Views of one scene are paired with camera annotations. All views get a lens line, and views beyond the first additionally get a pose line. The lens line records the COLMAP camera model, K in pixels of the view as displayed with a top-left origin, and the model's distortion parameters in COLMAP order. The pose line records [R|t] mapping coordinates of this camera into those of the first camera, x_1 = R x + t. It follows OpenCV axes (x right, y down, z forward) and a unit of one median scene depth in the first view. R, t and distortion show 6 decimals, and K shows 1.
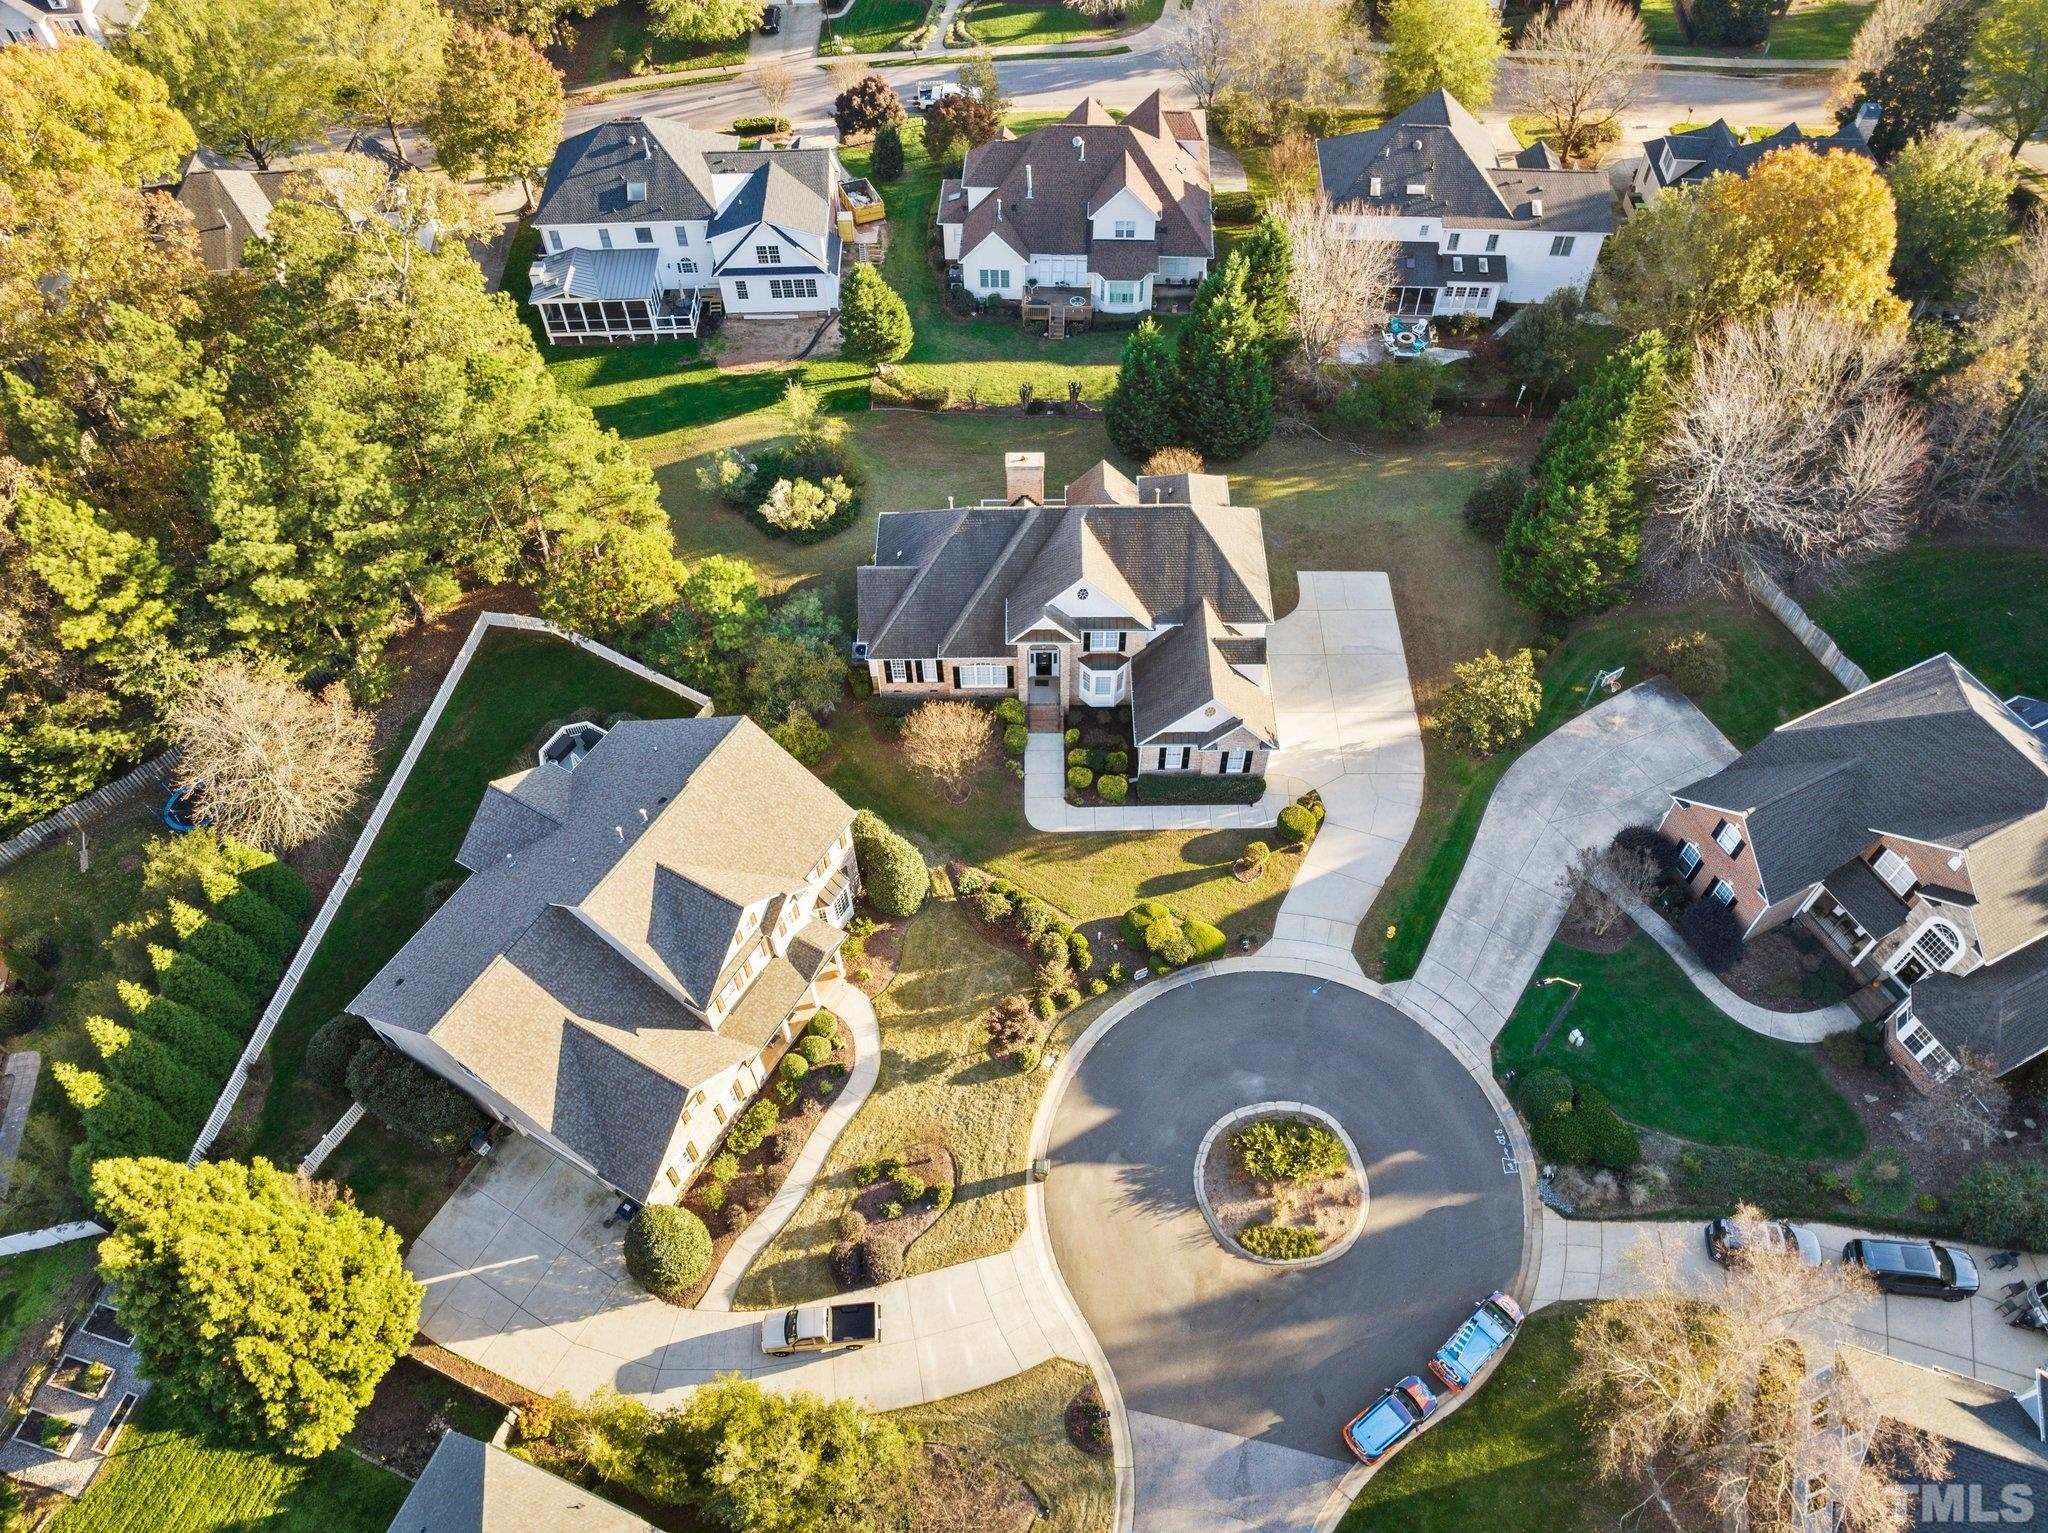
lens RADIAL K [[1426.5, 0, 1034.3], [0, 1426.5, 765.1], [0, 0, 1]] dist [0.000357, -0.099311]
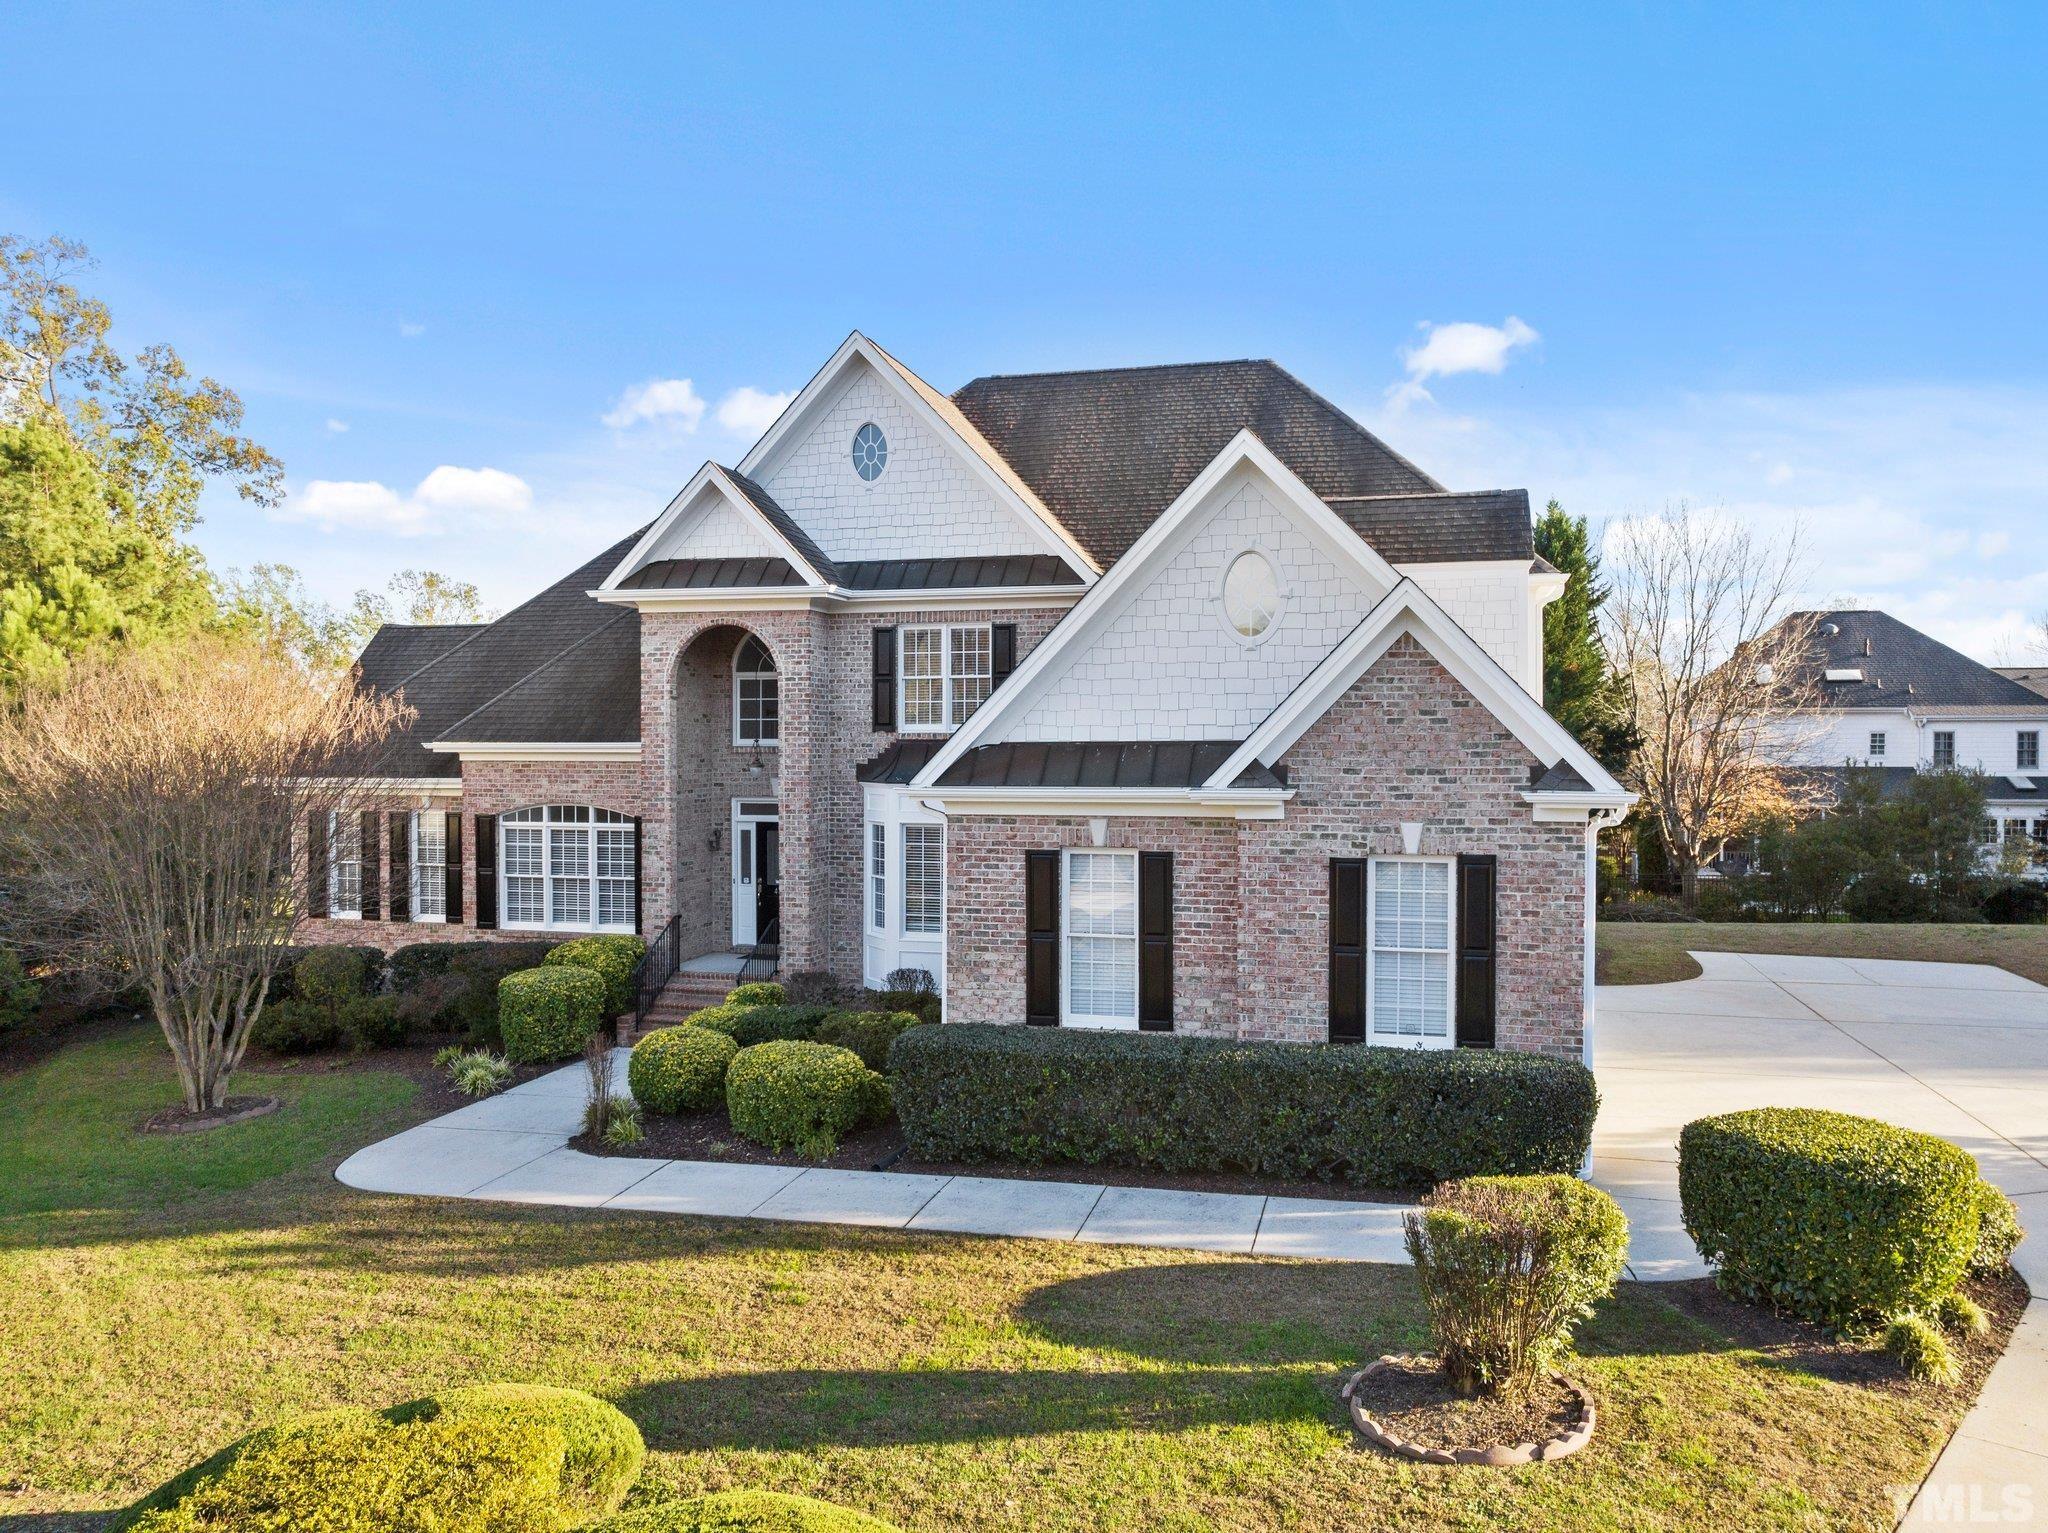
lens RADIAL K [[1439.4, 0, 1035.5], [0, 1439.4, 766.8], [0, 0, 1]] dist [-0.026817, -0.009194]
pose [[0.966501, 0.011756, -0.256394, 0.140911], [-0.209940, 0.610883, -0.763378, 0.137523], [0.147652, 0.791633, 0.592888, 0.855044]]
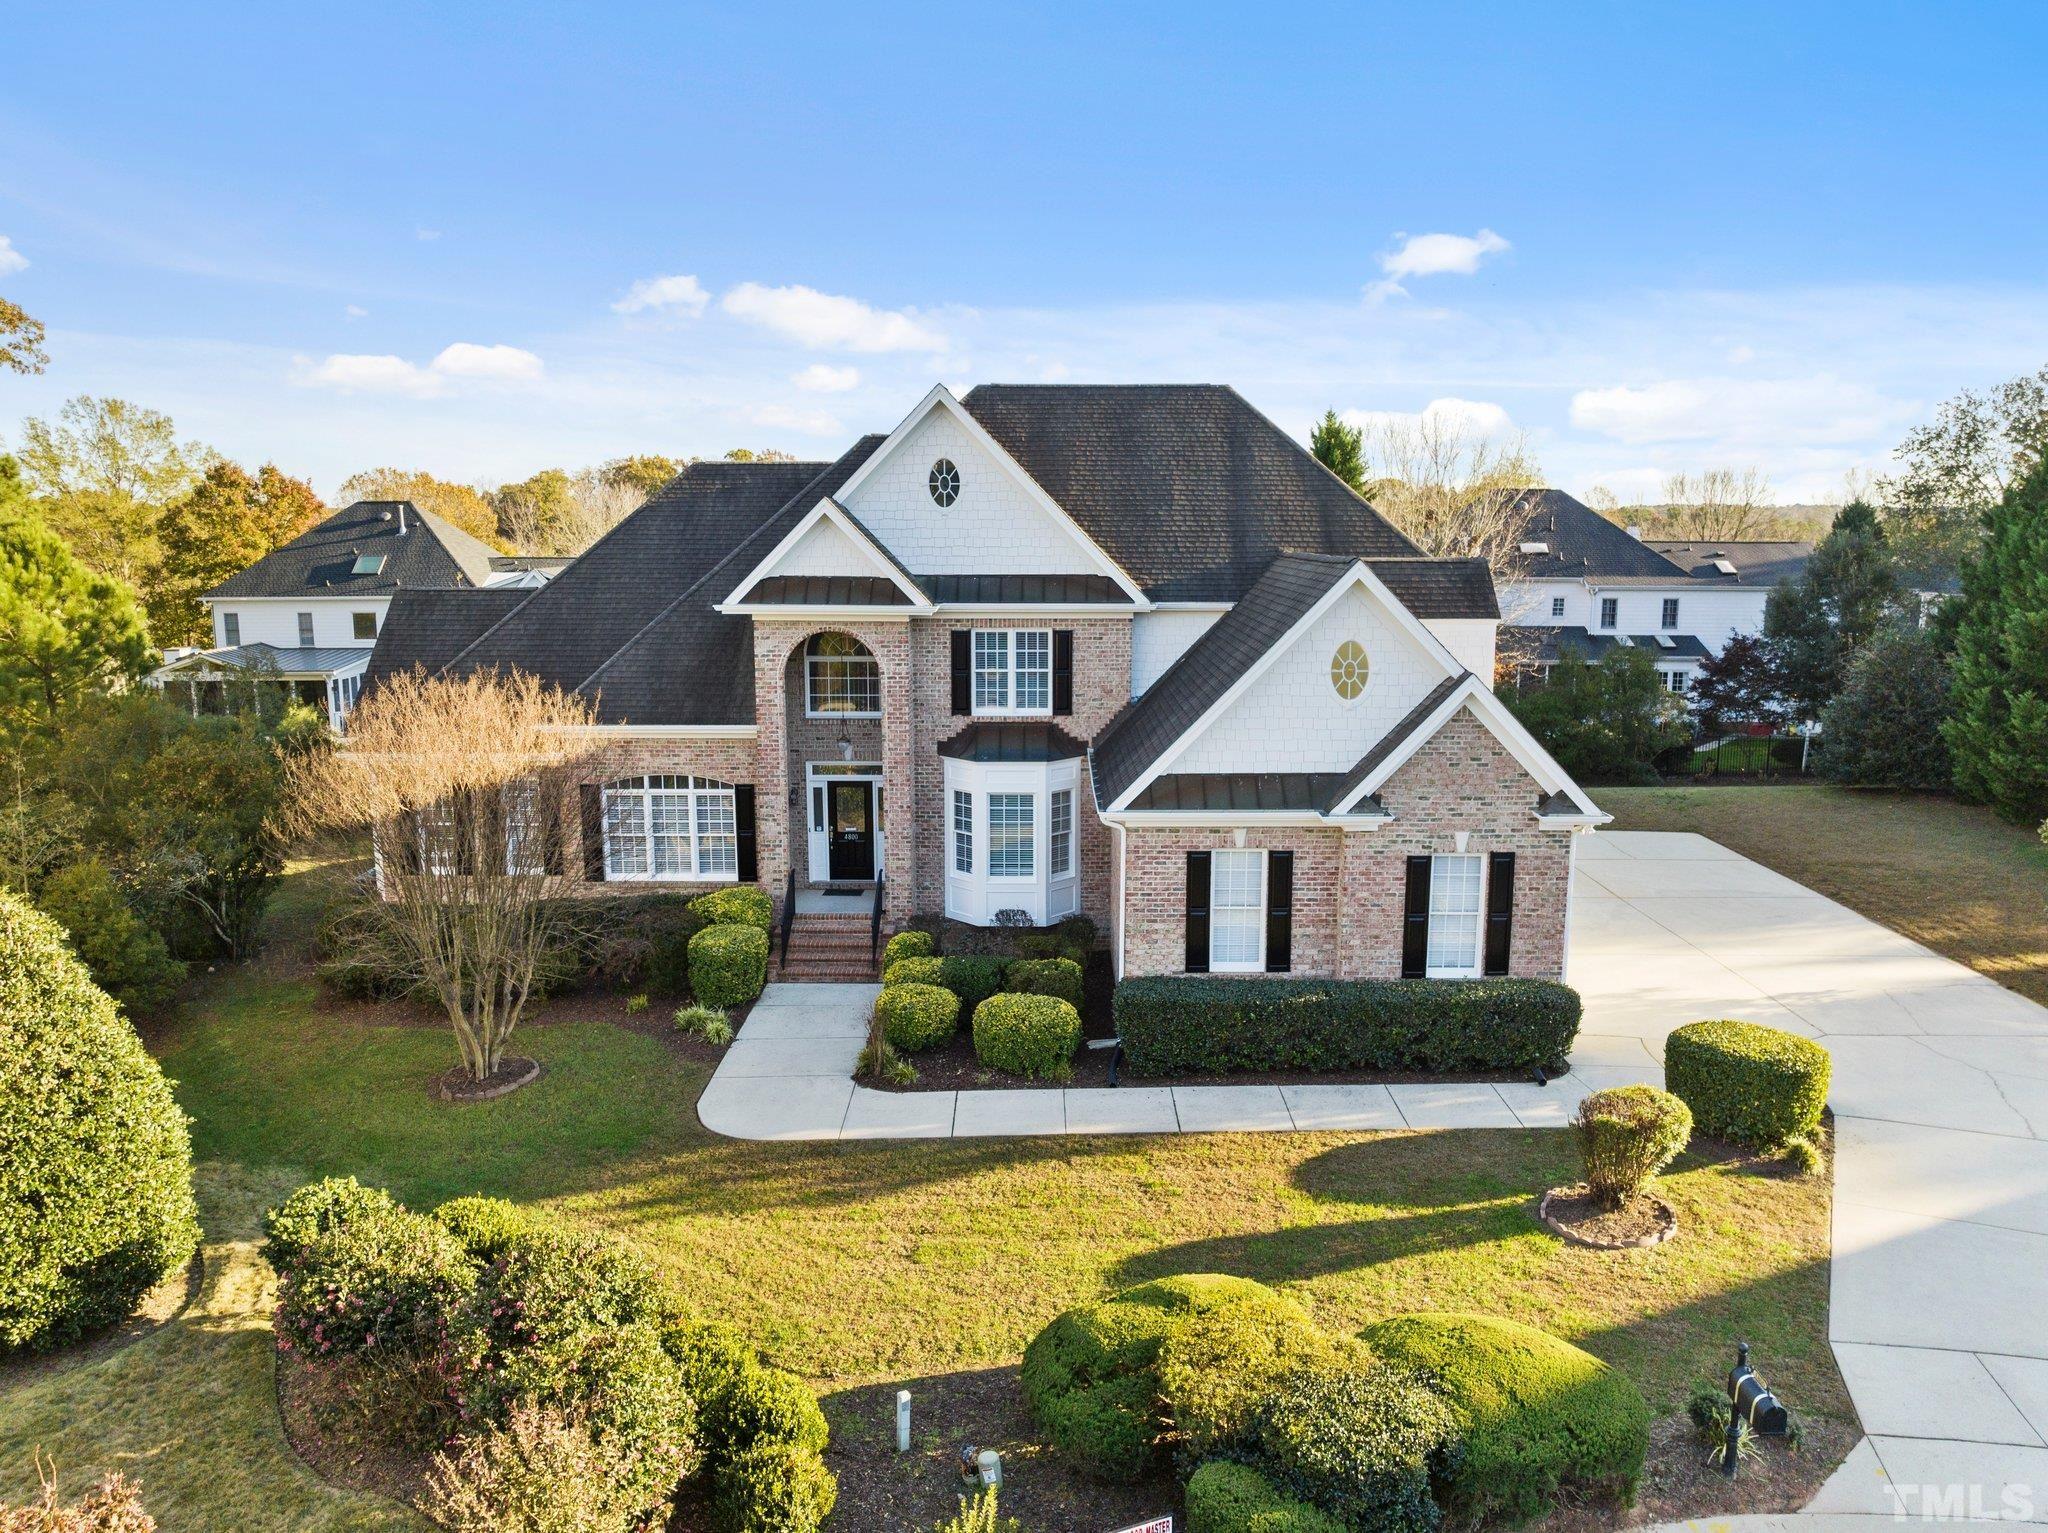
lens RADIAL K [[1444.6, 0, 1035.2], [0, 1444.6, 768.0], [0, 0, 1]] dist [-0.028555, -0.007033]
pose [[0.999888, 0.009155, -0.011800, 0.059886], [-0.014768, 0.723807, -0.689845, 0.174916], [0.002226, 0.689942, 0.723861, 0.766467]]
